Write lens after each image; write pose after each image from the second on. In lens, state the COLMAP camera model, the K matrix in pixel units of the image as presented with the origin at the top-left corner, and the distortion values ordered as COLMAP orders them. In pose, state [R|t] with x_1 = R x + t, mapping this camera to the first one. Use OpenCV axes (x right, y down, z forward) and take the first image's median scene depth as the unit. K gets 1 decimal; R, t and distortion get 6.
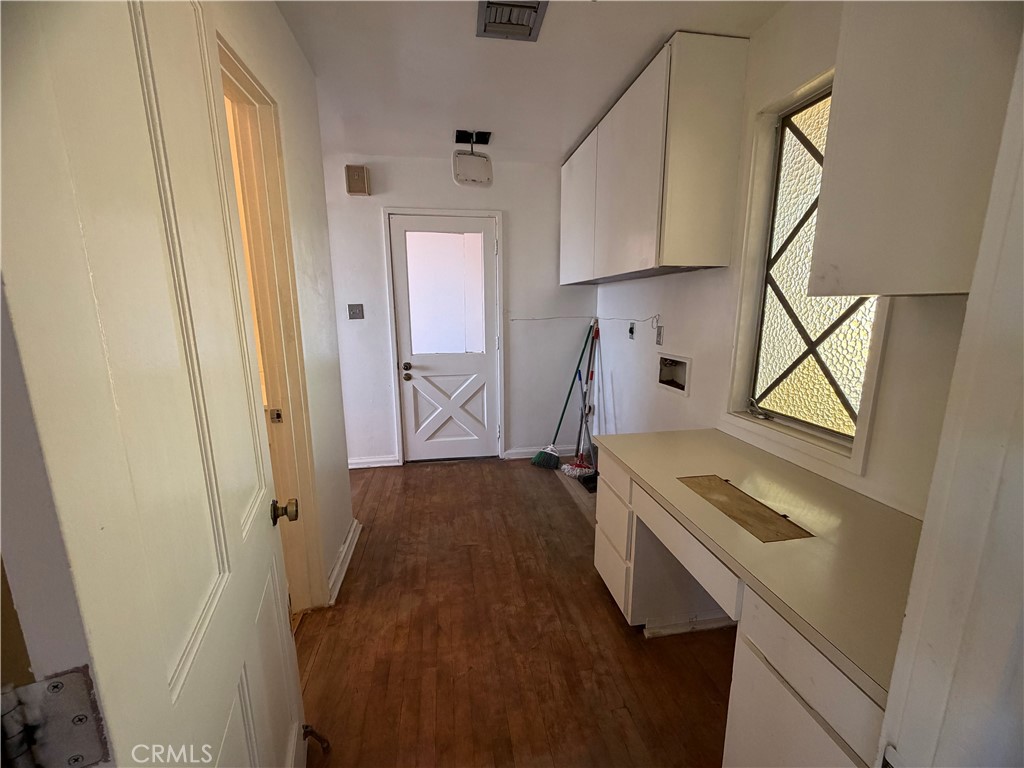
lens RADIAL K [[406.8, 0, 510.4], [0, 406.8, 385.1], [0, 0, 1]] dist [0.000071, 0.000250]
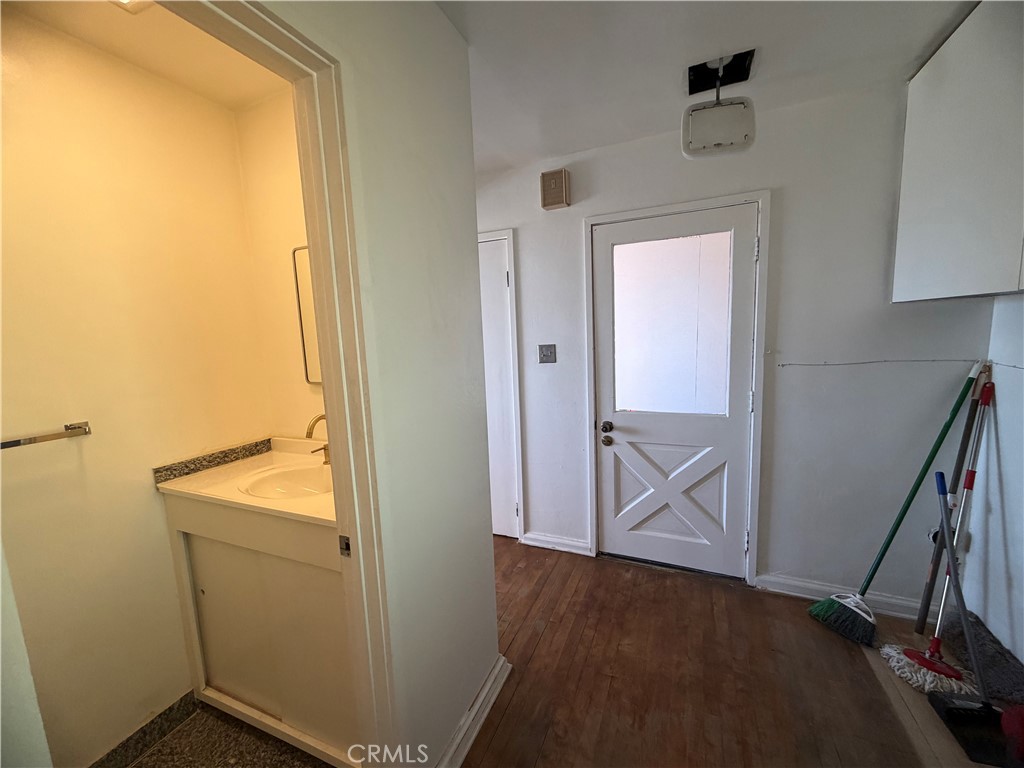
lens RADIAL K [[406.8, 0, 510.4], [0, 406.8, 385.1], [0, 0, 1]] dist [0.000071, 0.000250]
pose [[0.836512, 0.042583, -0.546291, -0.001882], [-0.066891, 0.997455, -0.024676, -0.091011], [0.543850, 0.057184, 0.837232, 0.283794]]
